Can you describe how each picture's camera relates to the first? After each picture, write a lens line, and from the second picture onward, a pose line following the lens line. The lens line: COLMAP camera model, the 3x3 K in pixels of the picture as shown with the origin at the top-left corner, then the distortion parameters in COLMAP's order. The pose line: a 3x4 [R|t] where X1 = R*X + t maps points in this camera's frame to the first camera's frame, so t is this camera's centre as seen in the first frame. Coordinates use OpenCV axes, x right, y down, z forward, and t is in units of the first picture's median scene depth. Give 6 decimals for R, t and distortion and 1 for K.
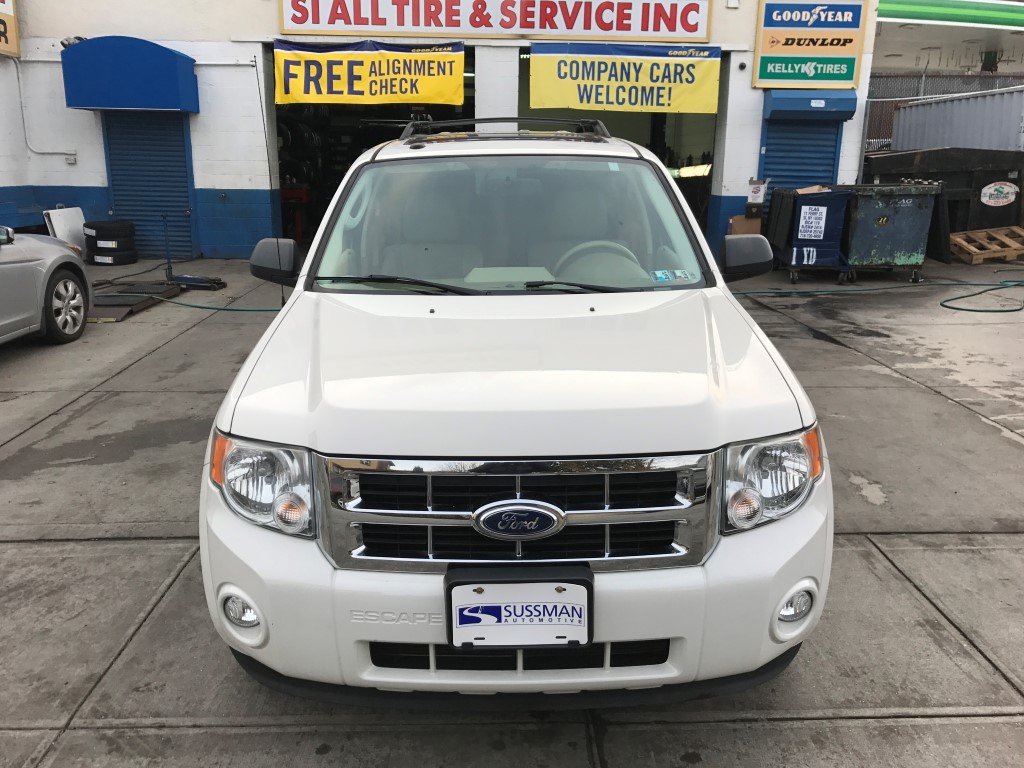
lens RADIAL K [[868.8, 0, 505.9], [0, 868.8, 371.1], [0, 0, 1]] dist [0.010742, 0.006480]
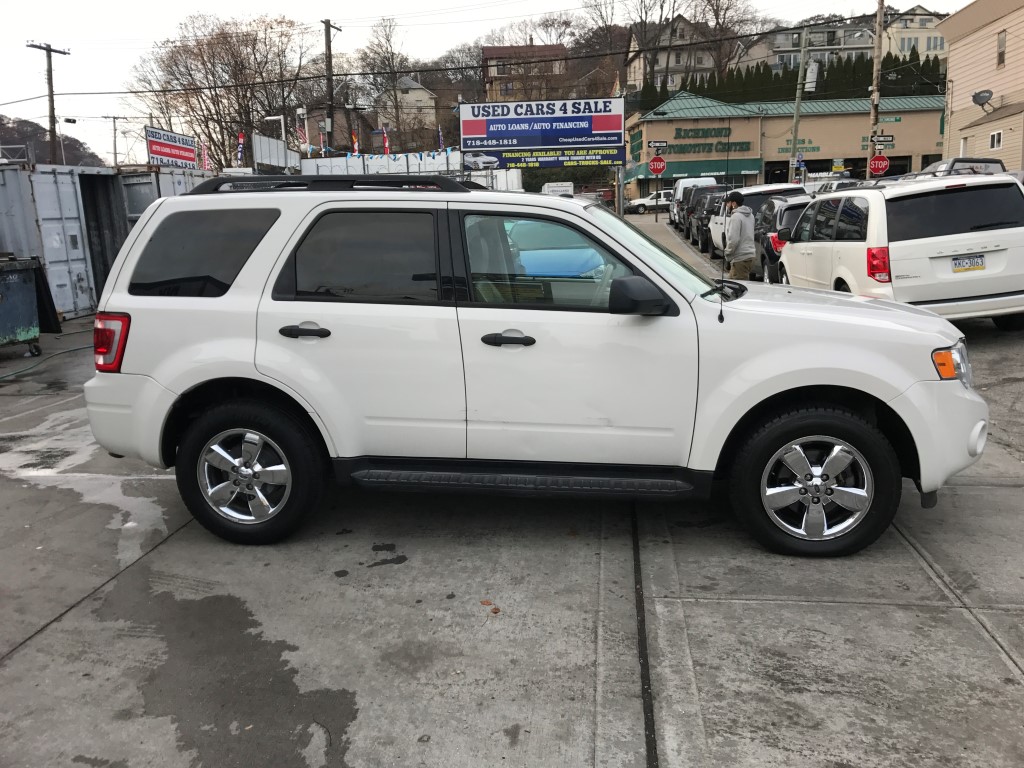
lens RADIAL K [[810.8, 0, 513.8], [0, 810.8, 413.5], [0, 0, 1]] dist [0.008015, 0.011350]
pose [[0.135019, -0.234948, 0.962585, -0.356878], [0.271163, 0.943155, 0.192170, -0.063537], [-0.953017, 0.235071, 0.191053, 0.276718]]
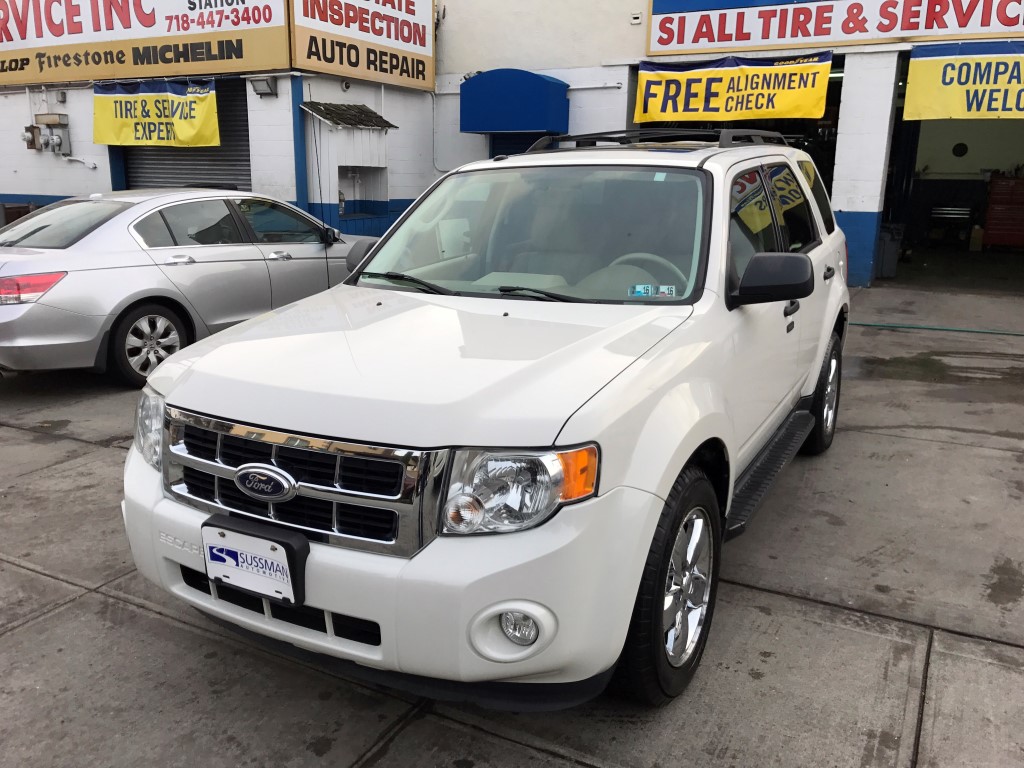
lens RADIAL K [[859.4, 0, 489.3], [0, 859.4, 379.3], [0, 0, 1]] dist [0.006390, 0.012497]
pose [[0.863978, 0.117323, -0.489670, 0.128522], [-0.122202, 0.992259, 0.022127, -0.003297], [0.488475, 0.040722, 0.871627, 0.026469]]
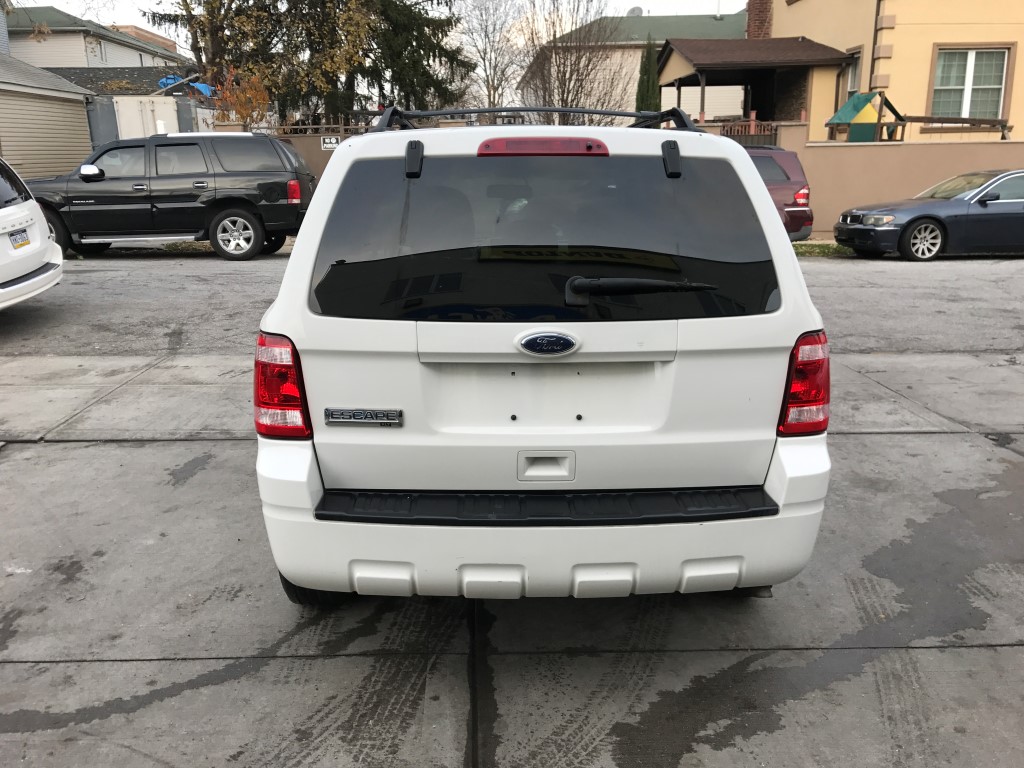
lens RADIAL K [[859.4, 0, 489.3], [0, 859.4, 379.3], [0, 0, 1]] dist [0.006390, 0.012497]
pose [[-0.999951, 0.009911, 0.000275, 0.011616], [0.008873, 0.882248, 0.470701, -0.165770], [0.004423, 0.470680, -0.882293, 0.662516]]
